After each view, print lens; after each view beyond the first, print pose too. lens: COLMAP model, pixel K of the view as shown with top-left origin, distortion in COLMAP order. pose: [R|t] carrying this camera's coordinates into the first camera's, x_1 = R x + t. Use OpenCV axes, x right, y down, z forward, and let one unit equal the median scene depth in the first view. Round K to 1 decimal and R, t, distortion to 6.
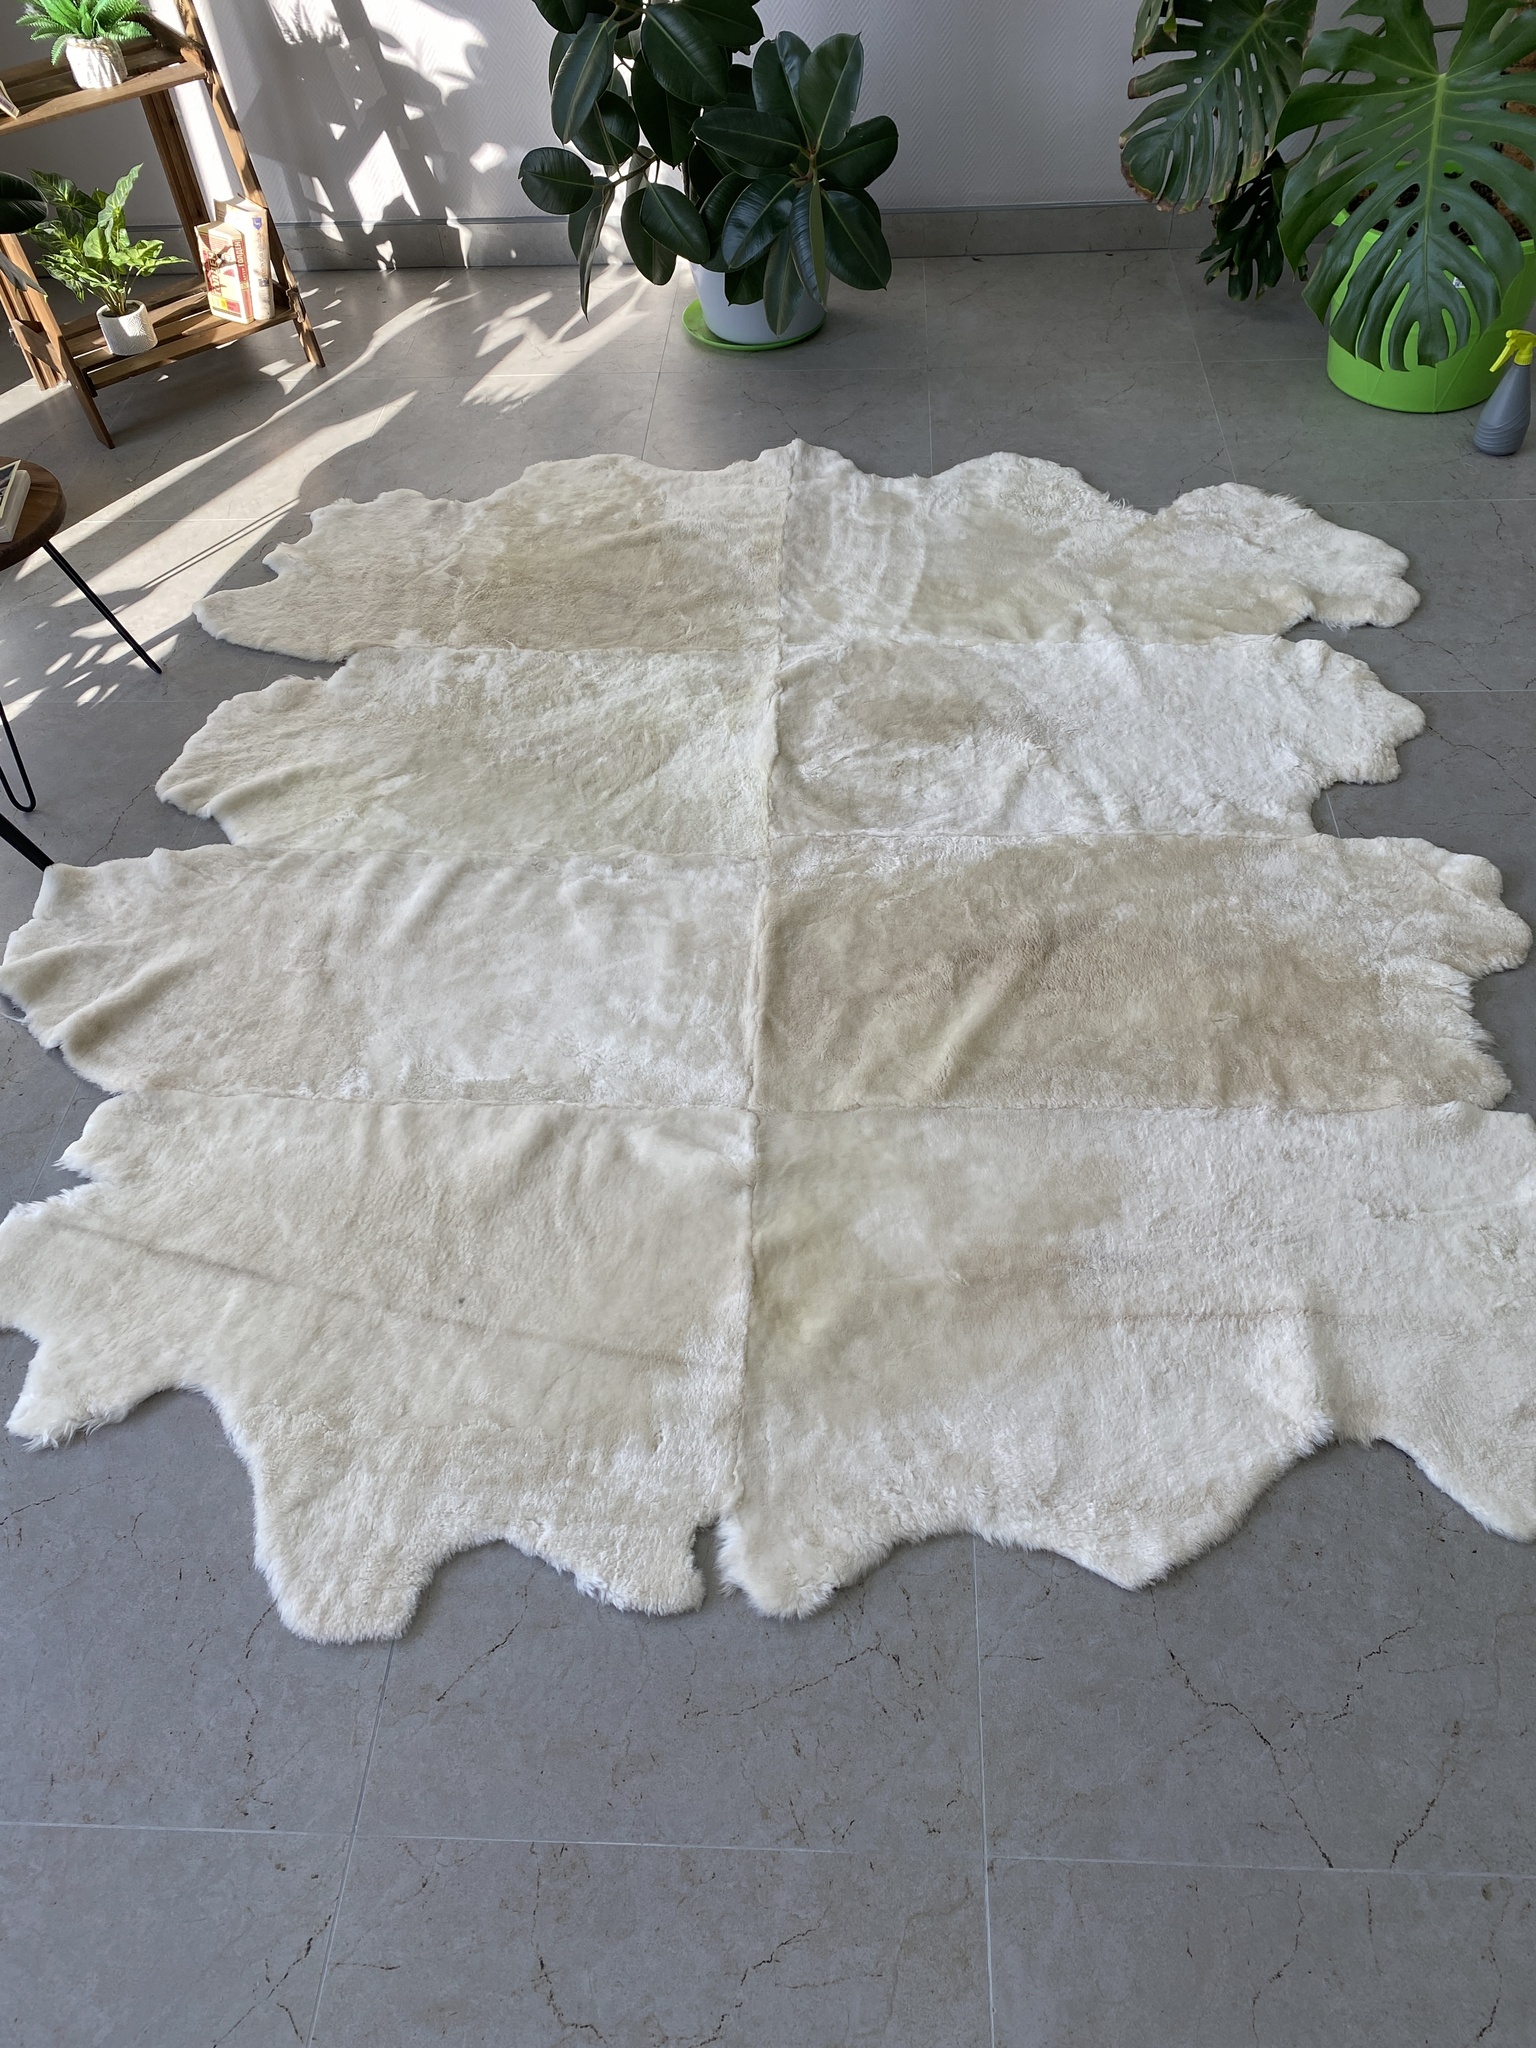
lens RADIAL K [[1546.5, 0, 789.1], [0, 1546.5, 1005.6], [0, 0, 1]] dist [0.041380, -0.047378]
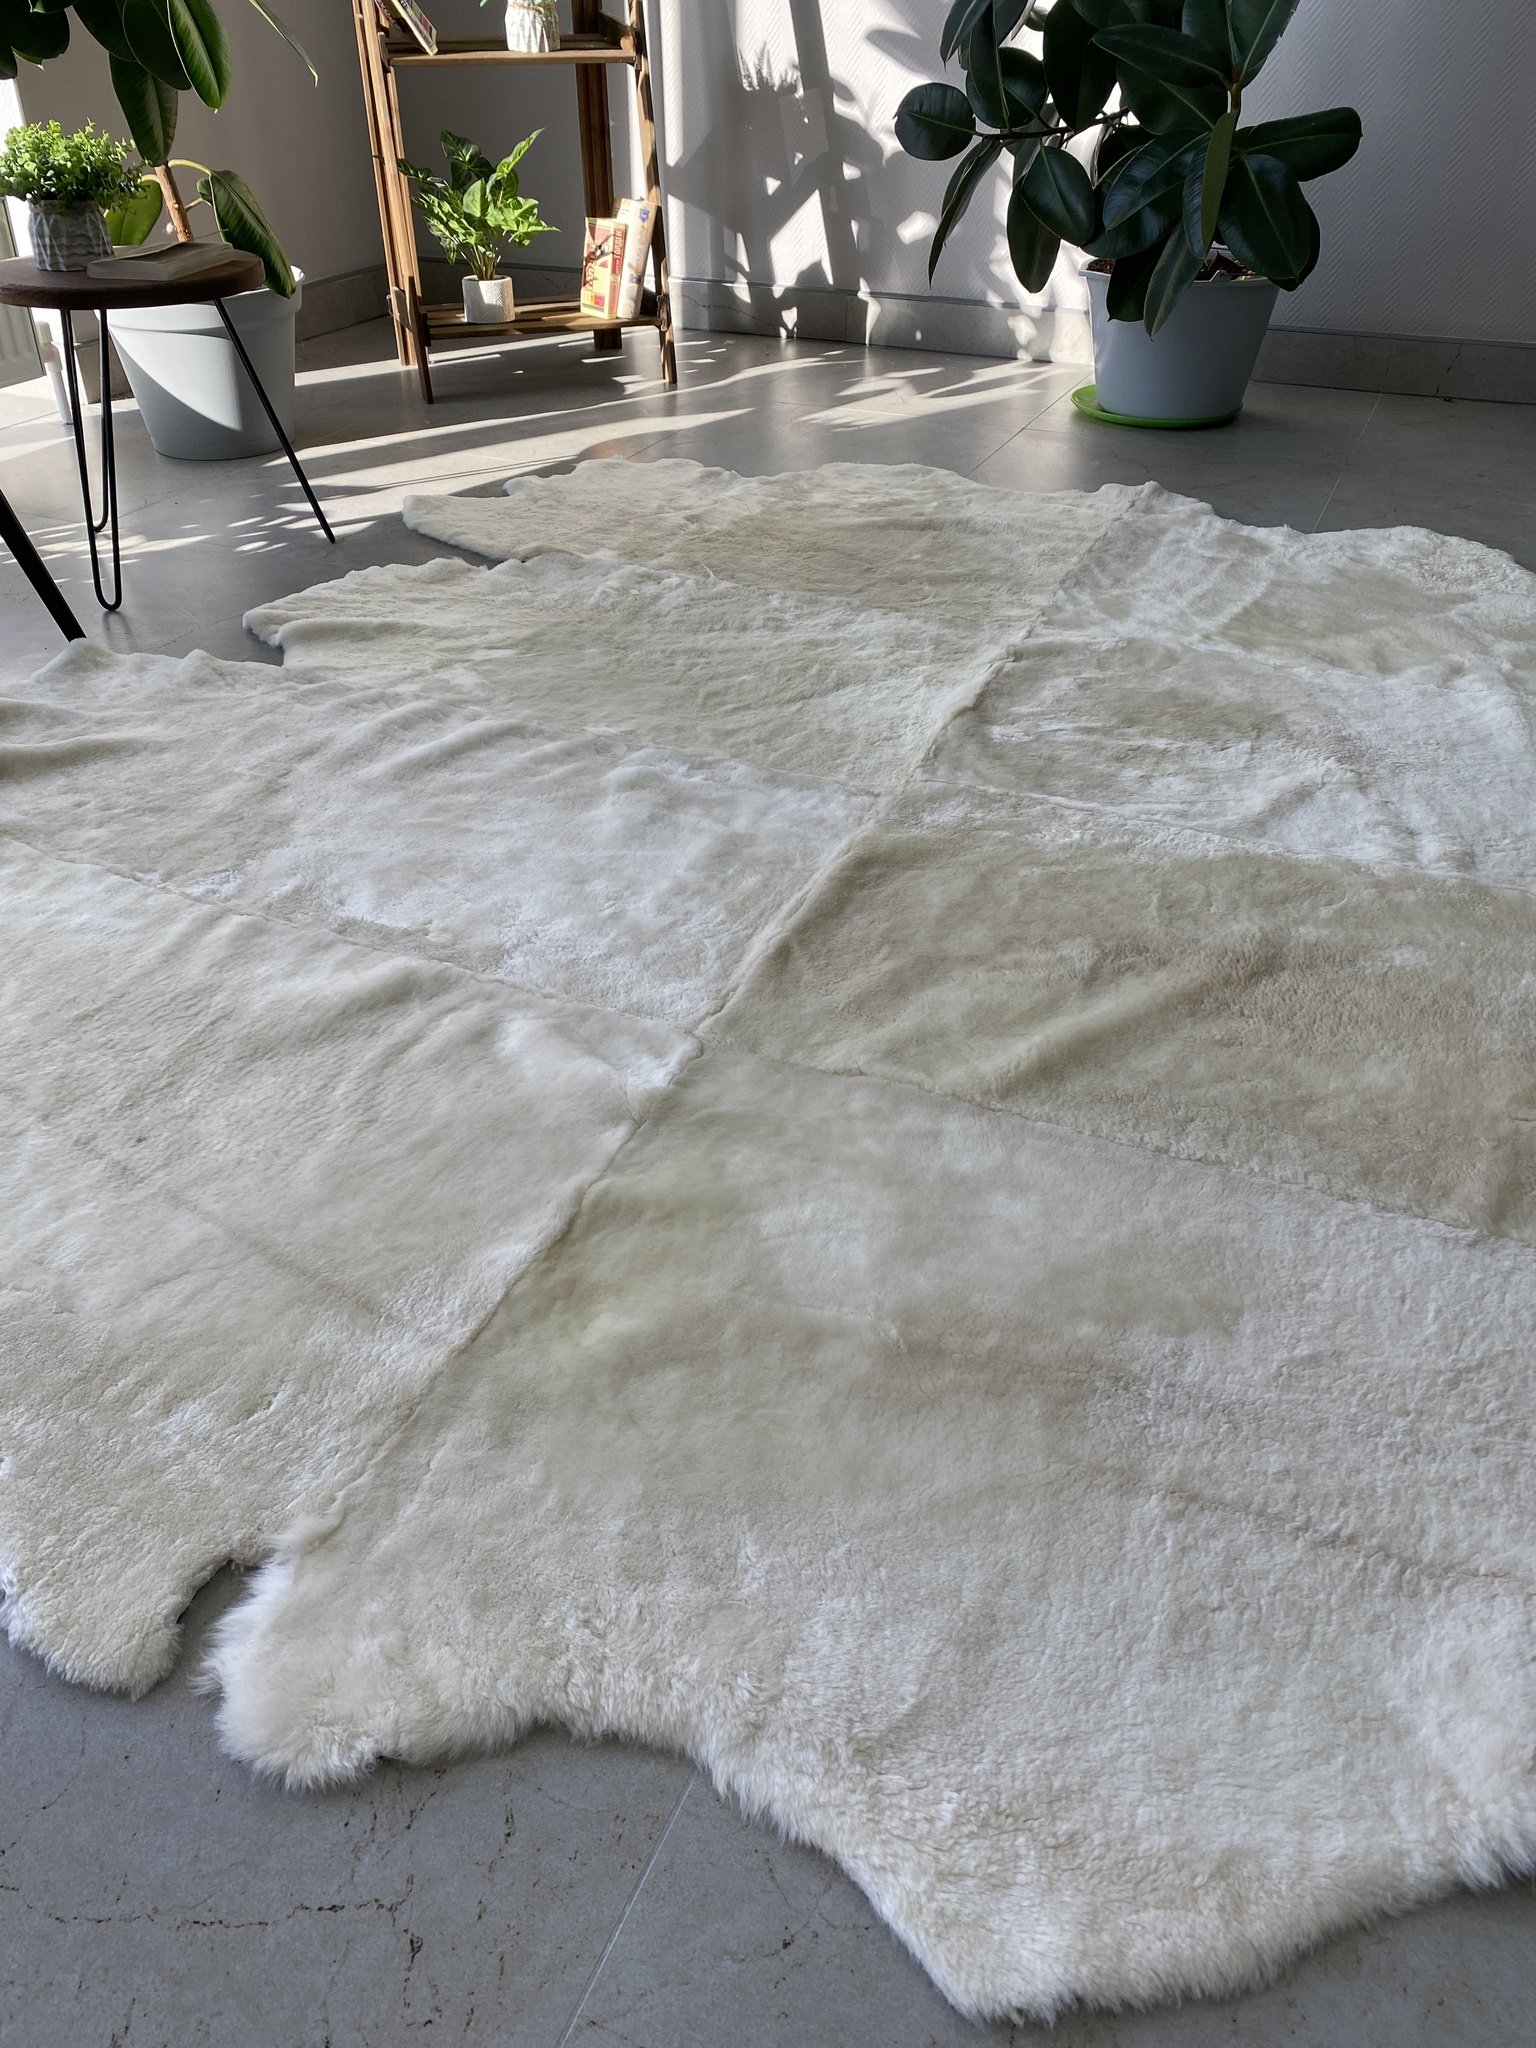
lens RADIAL K [[1546.5, 0, 758.8], [0, 1546.5, 1027.5], [0, 0, 1]] dist [0.041380, -0.047378]
pose [[0.928508, 0.244308, -0.279621, 0.176386], [-0.299344, 0.938072, -0.174396, 0.168985], [0.219698, 0.245630, 0.944139, 0.408929]]
